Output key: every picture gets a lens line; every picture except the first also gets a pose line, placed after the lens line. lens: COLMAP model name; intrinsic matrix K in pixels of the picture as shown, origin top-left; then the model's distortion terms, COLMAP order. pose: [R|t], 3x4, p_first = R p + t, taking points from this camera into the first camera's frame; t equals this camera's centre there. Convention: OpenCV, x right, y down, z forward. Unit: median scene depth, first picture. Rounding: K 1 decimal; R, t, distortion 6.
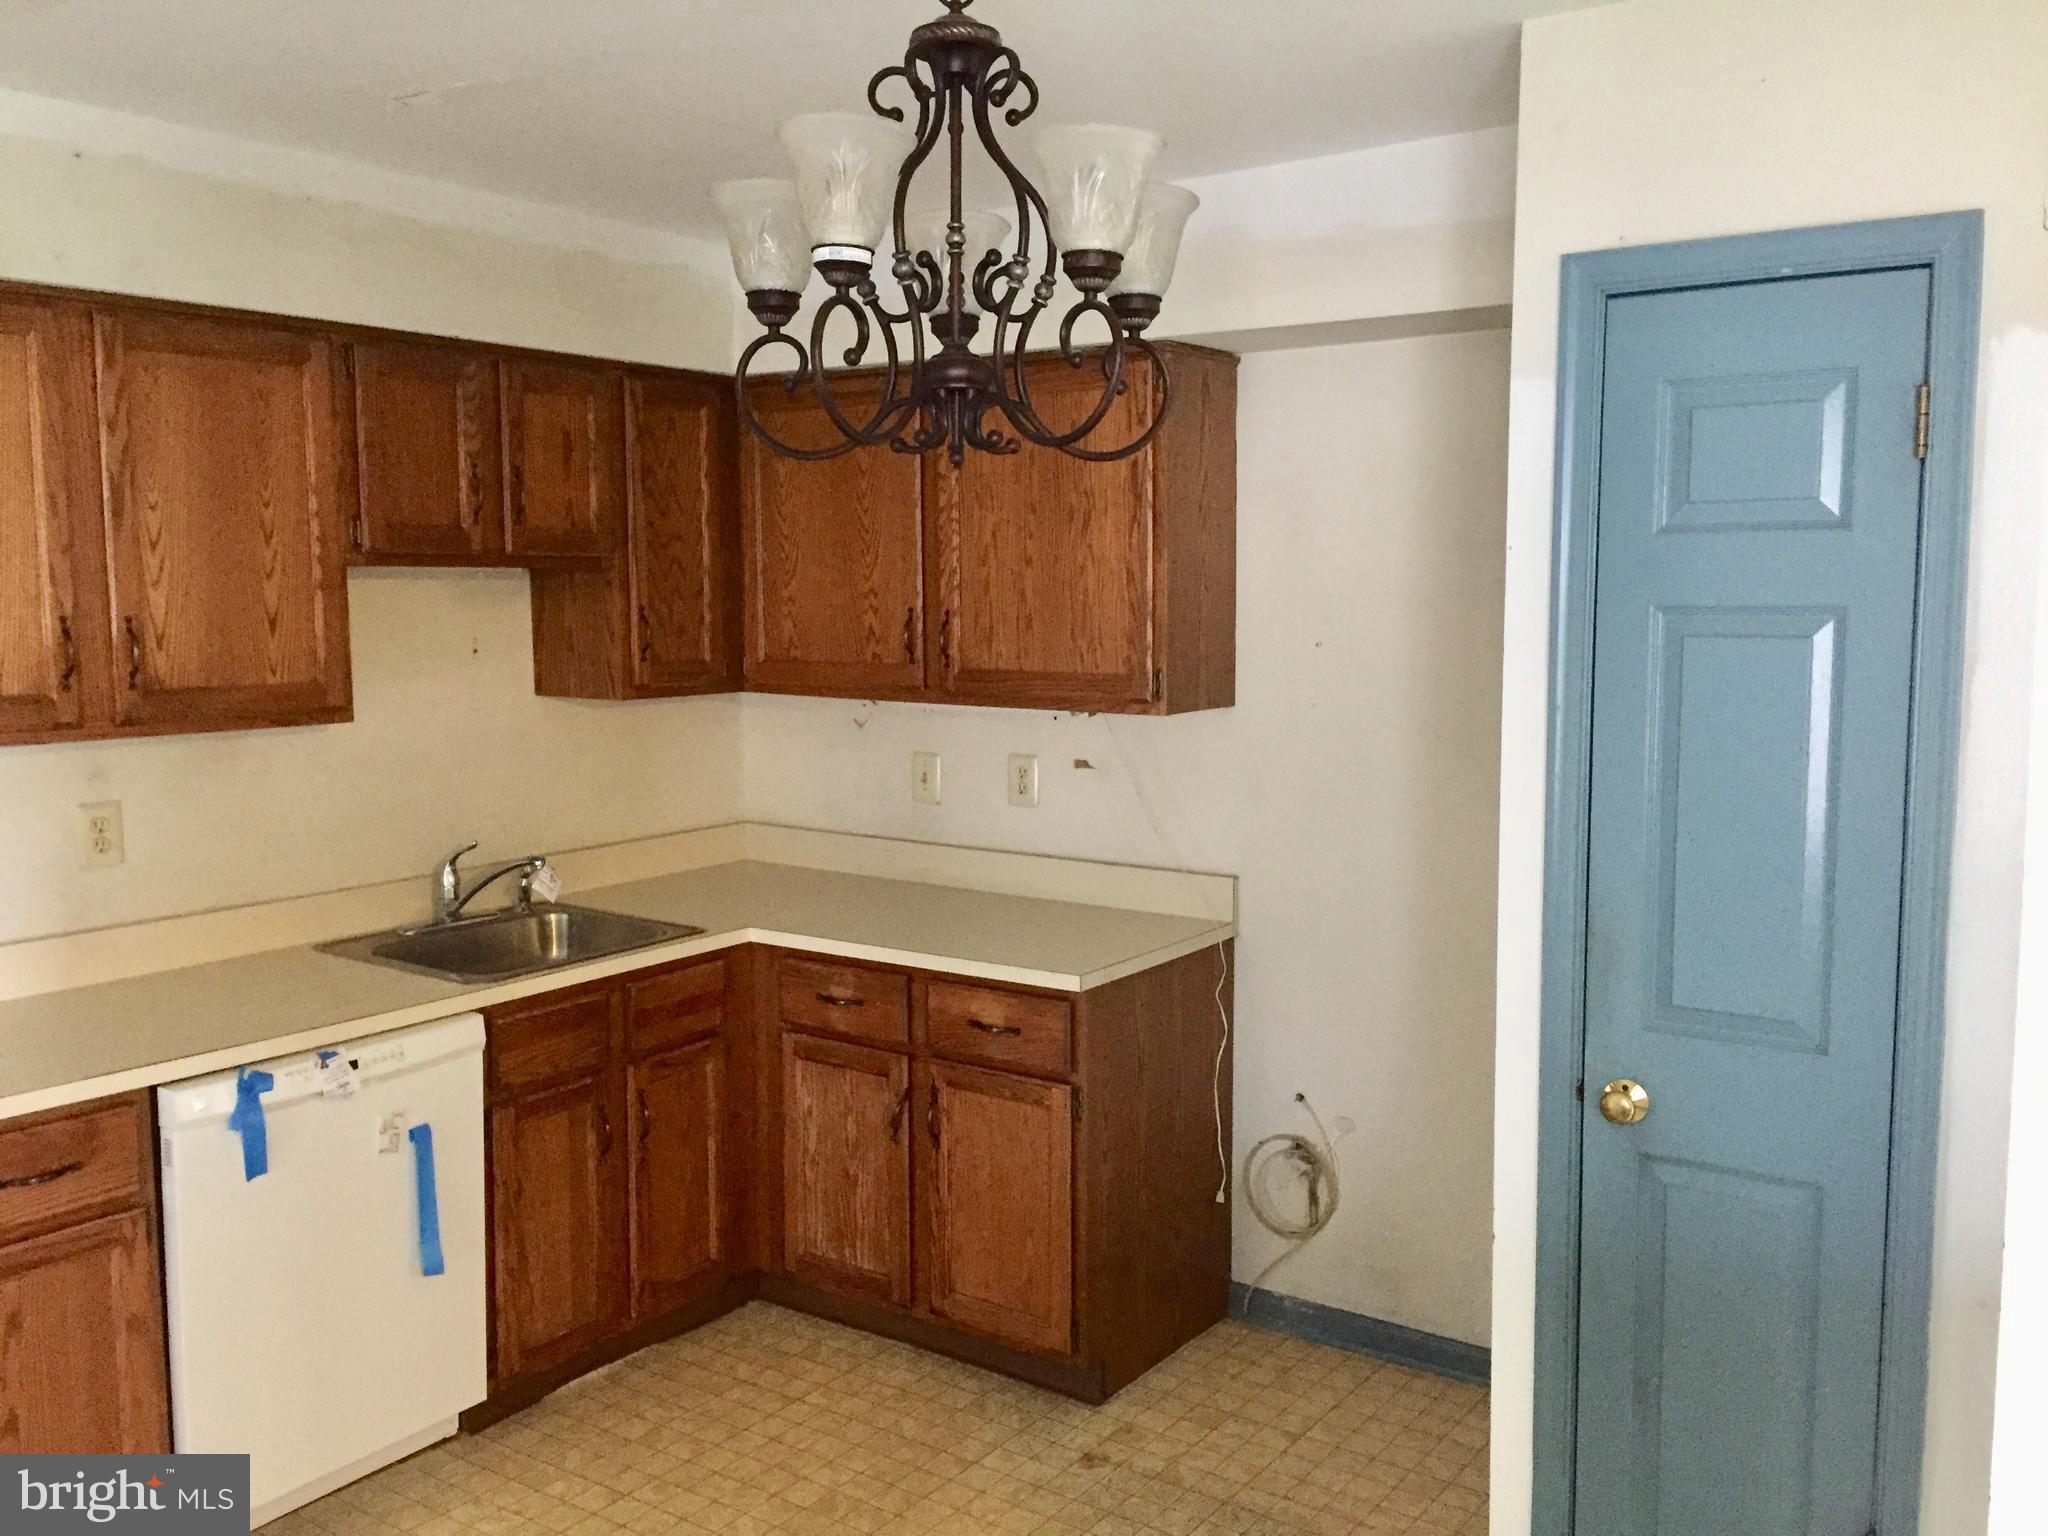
lens RADIAL K [[1738.9, 0, 1017.4], [0, 1738.9, 776.9], [0, 0, 1]] dist [0.089359, -0.113852]
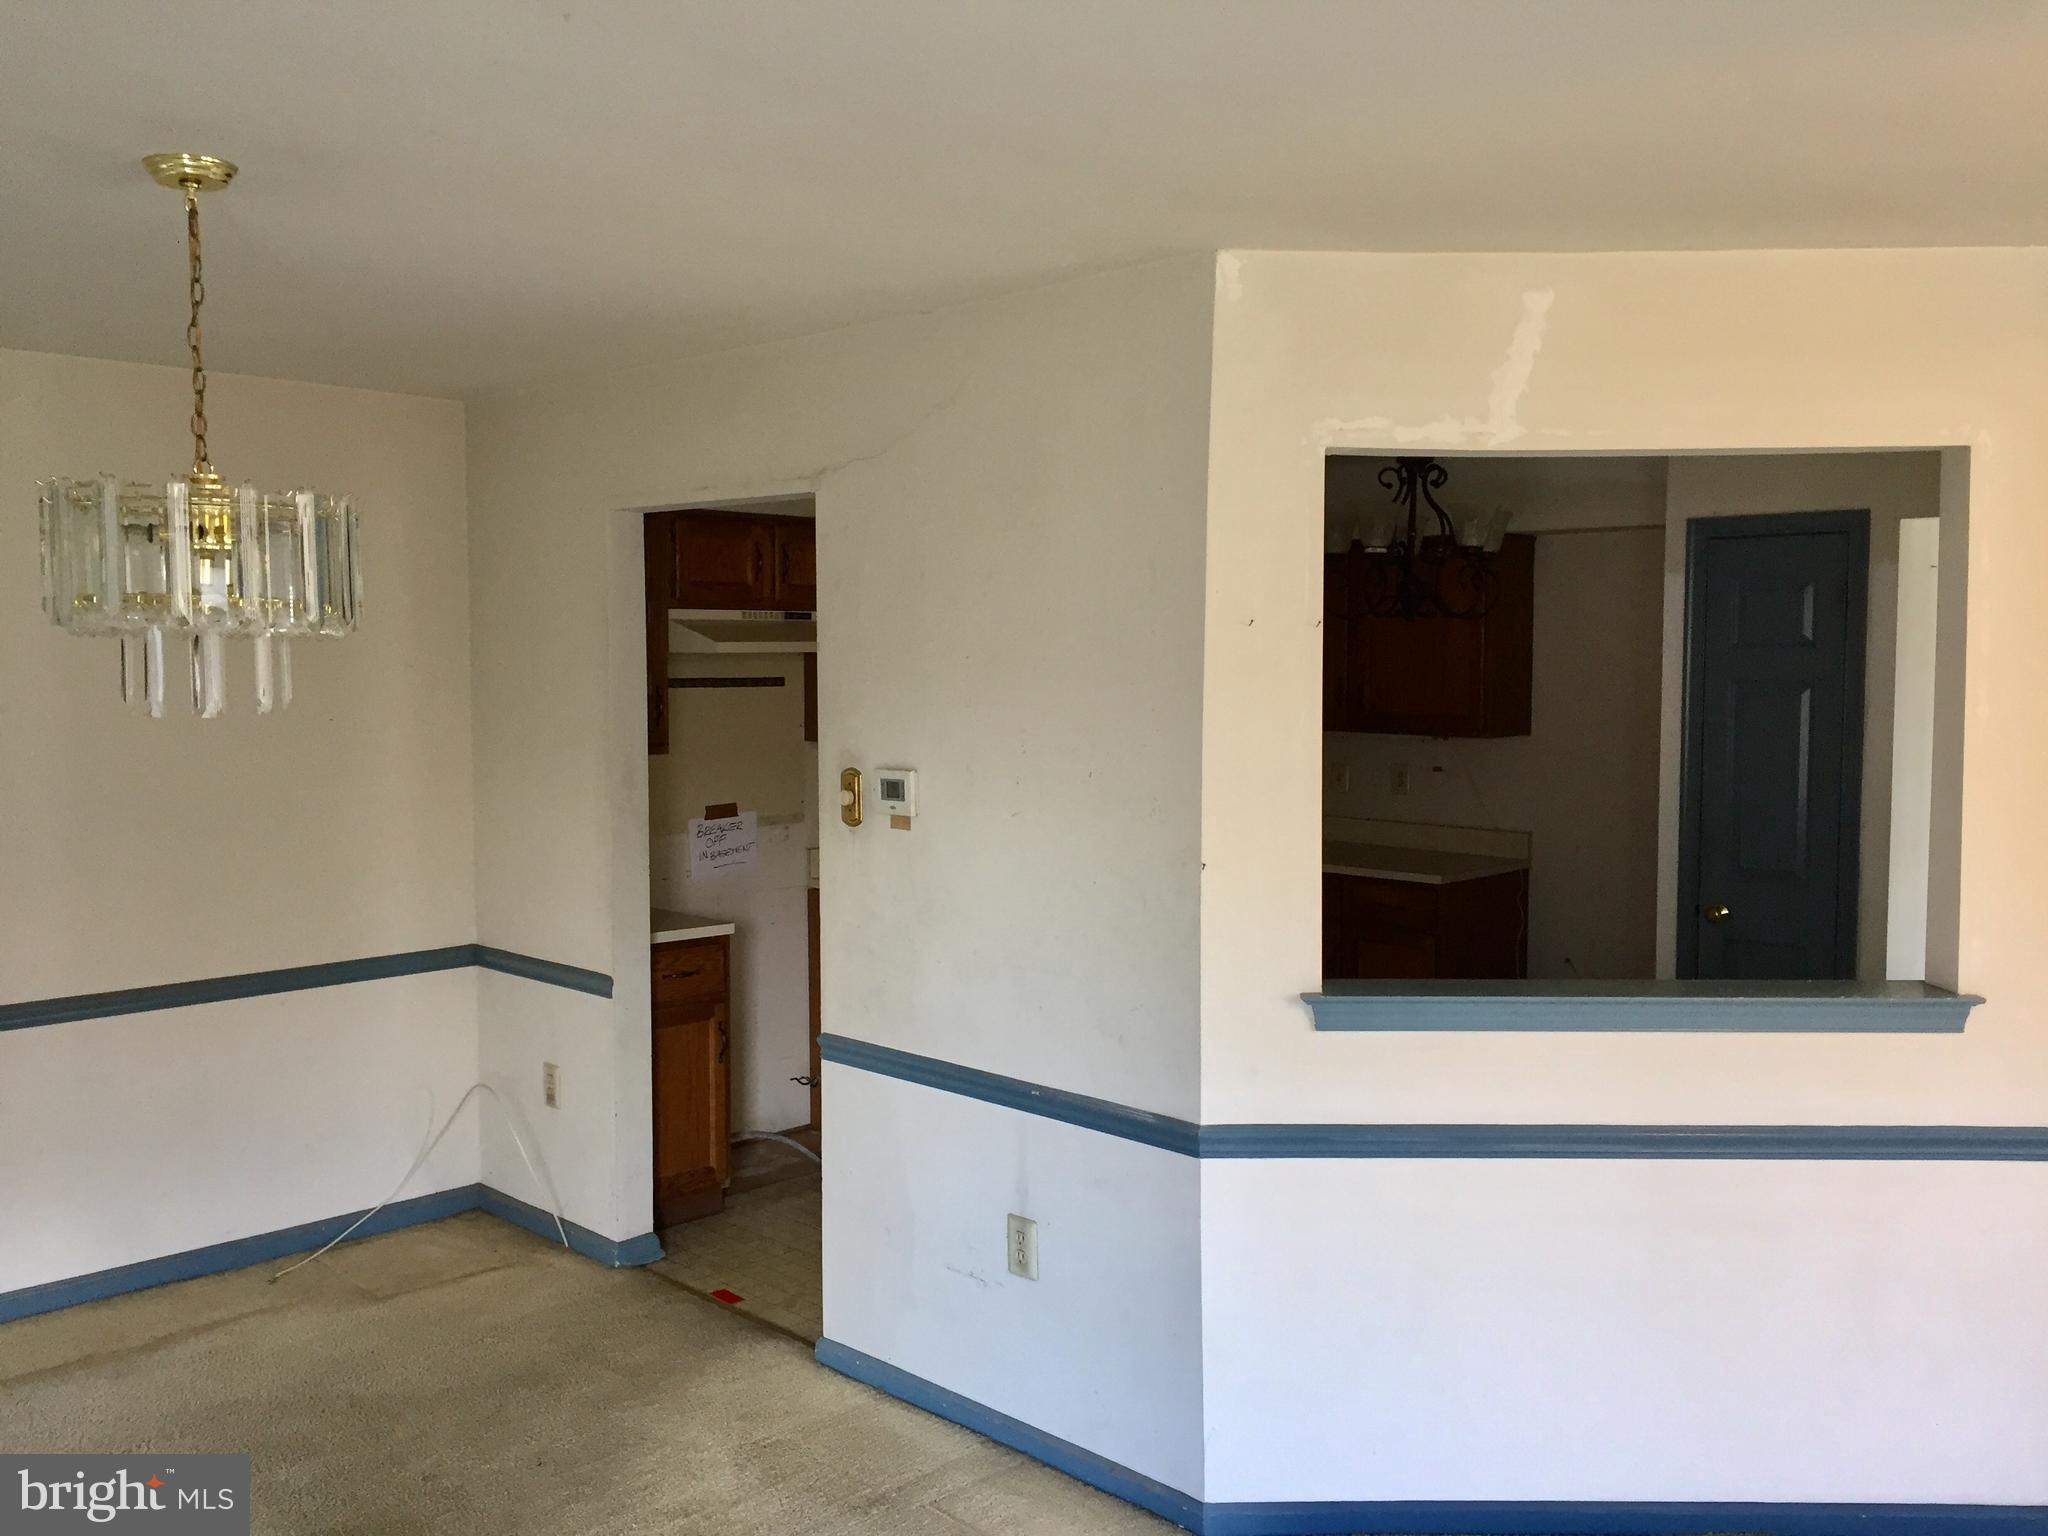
lens RADIAL K [[1738.9, 0, 1029.9], [0, 1738.9, 772.9], [0, 0, 1]] dist [0.089359, -0.113852]
pose [[0.986843, 0.015781, -0.160910, -0.089314], [-0.022137, 0.999041, -0.037783, 0.076206], [0.160159, 0.040848, 0.986246, -0.823419]]
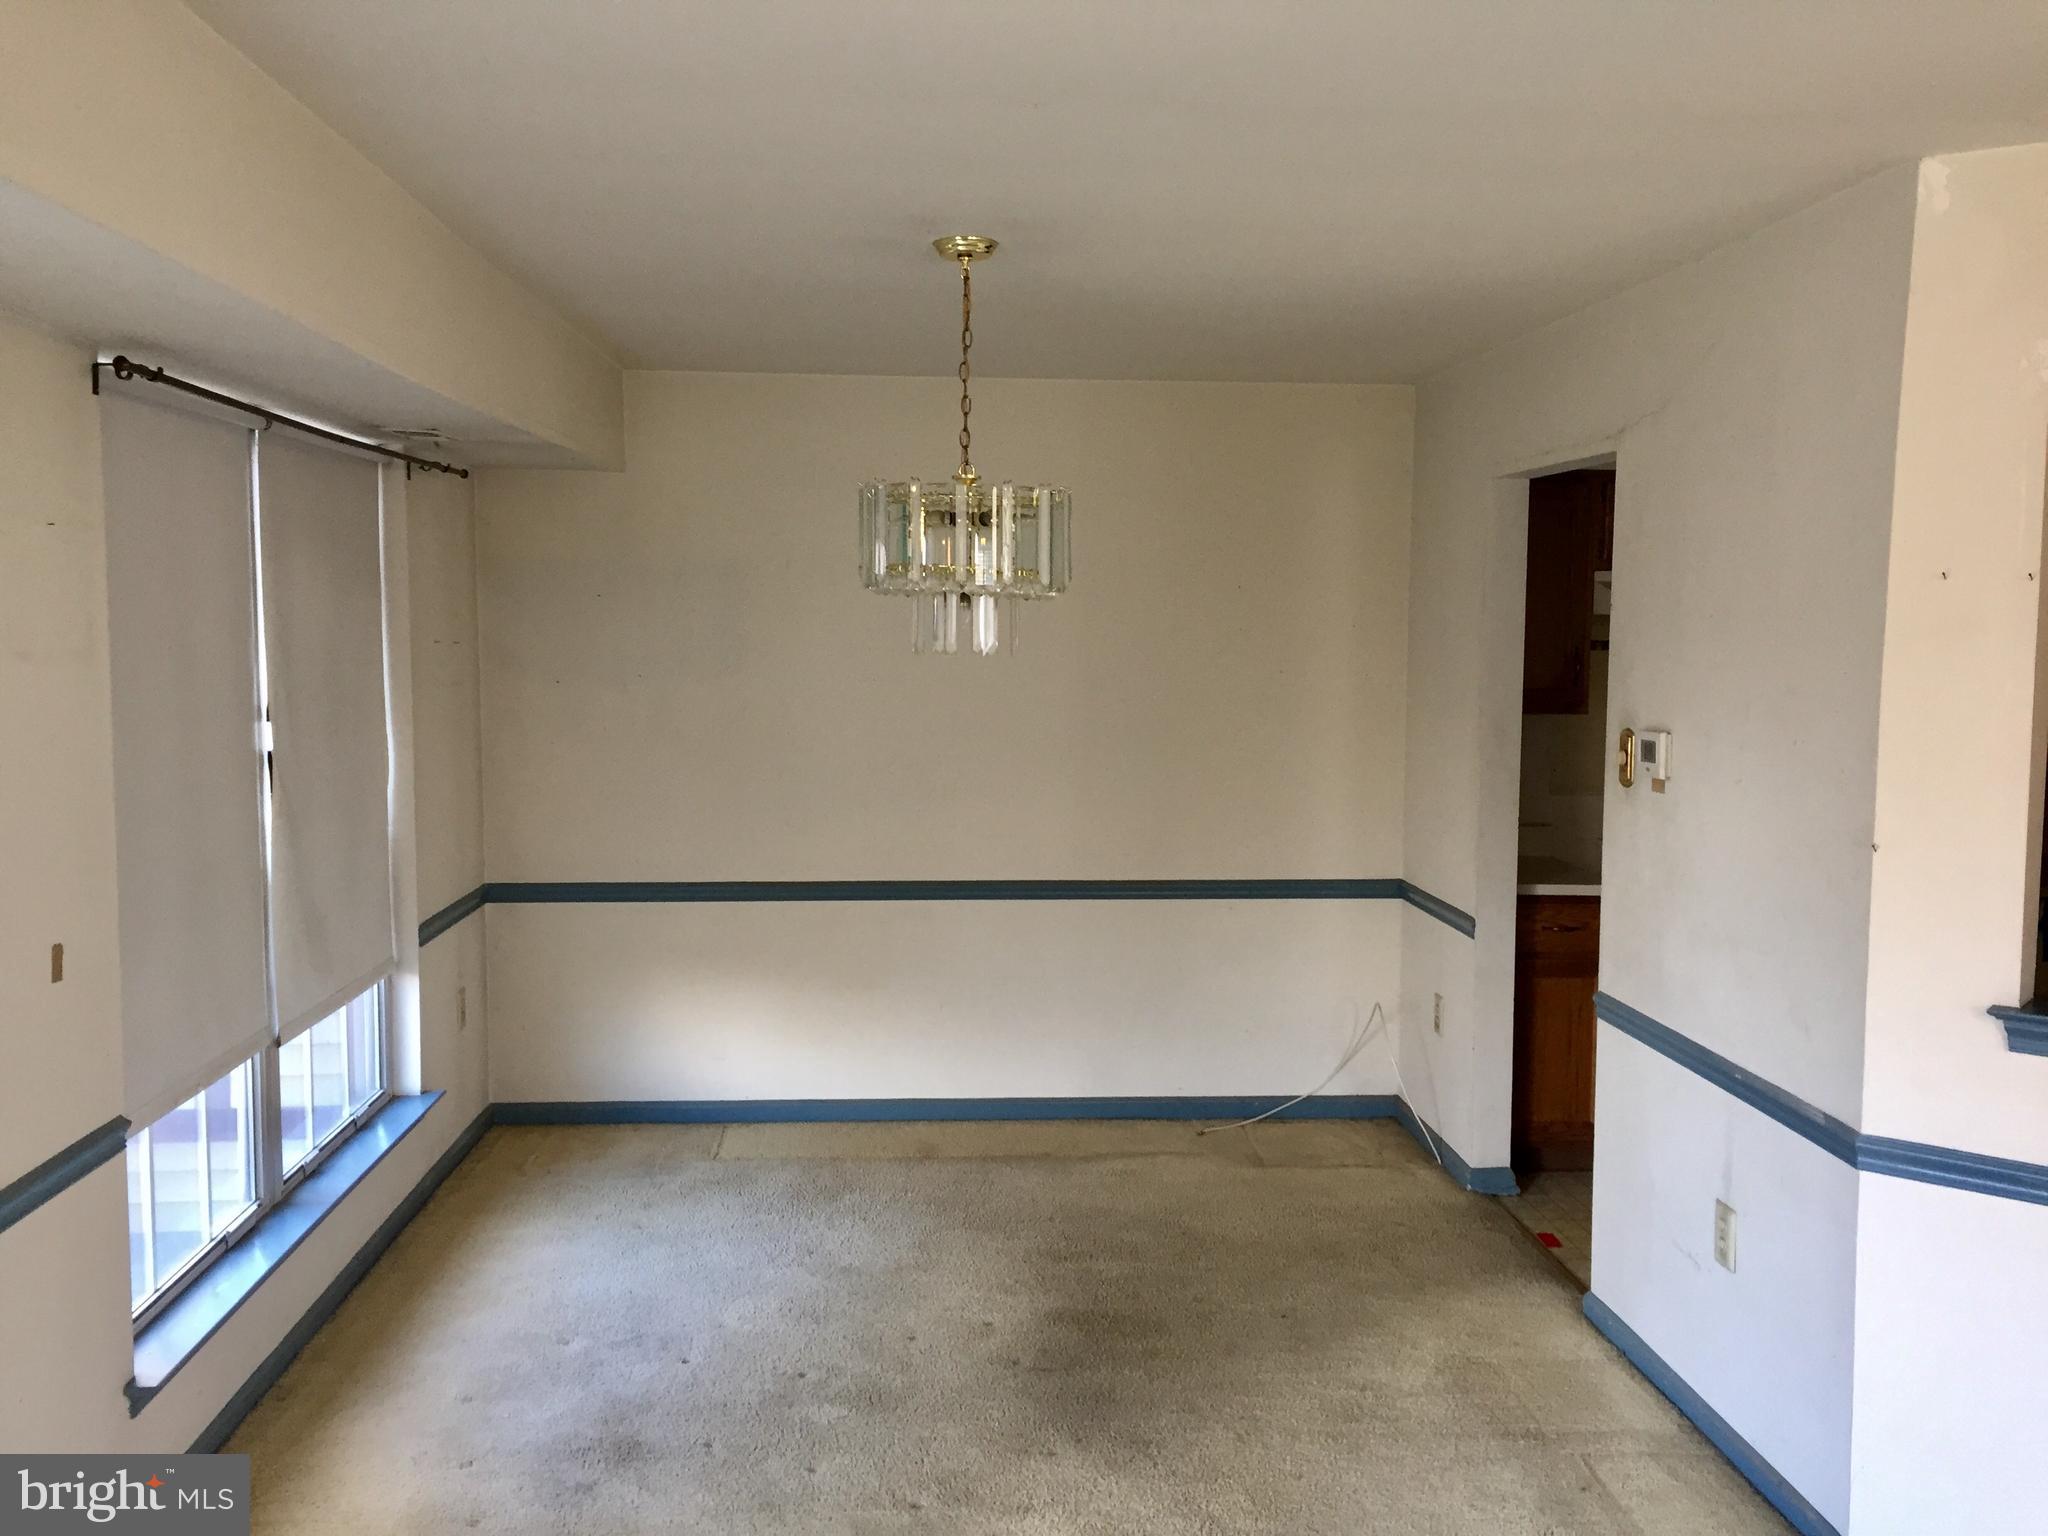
lens RADIAL K [[1738.9, 0, 1017.0], [0, 1738.9, 768.3], [0, 0, 1]] dist [0.089359, -0.113852]
pose [[0.636170, 0.076794, -0.767717, 0.210233], [-0.094703, 0.995282, 0.021082, 0.072303], [0.765715, 0.059293, 0.640442, -0.756313]]
